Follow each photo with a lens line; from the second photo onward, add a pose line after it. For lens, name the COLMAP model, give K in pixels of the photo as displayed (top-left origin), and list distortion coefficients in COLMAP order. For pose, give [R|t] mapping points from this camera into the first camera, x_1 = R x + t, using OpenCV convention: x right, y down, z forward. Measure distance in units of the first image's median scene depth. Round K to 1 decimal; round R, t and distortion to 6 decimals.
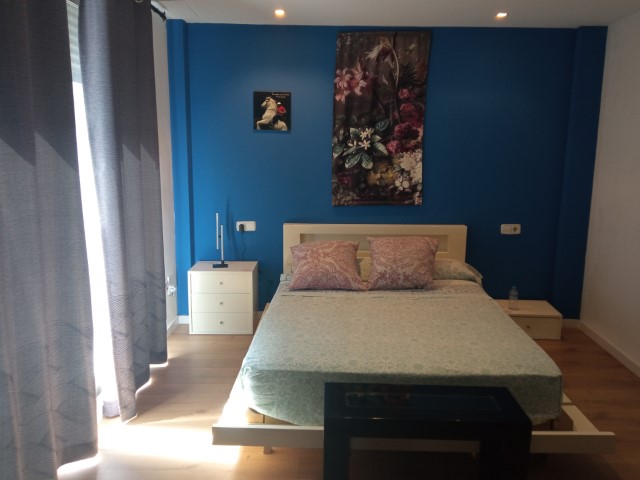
lens RADIAL K [[524.4, 0, 320.7], [0, 524.4, 241.1], [0, 0, 1]] dist [0.054652, -0.094866]
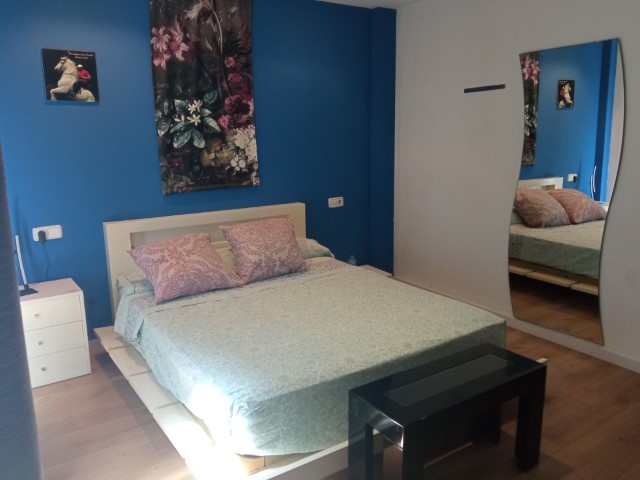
lens RADIAL K [[524.4, 0, 325.5], [0, 524.4, 240.3], [0, 0, 1]] dist [0.054652, -0.094866]
pose [[0.806890, -0.139740, 0.573935, -0.270506], [0.126686, 0.989945, 0.062923, -0.016630], [-0.576957, 0.021937, 0.816480, 0.183683]]
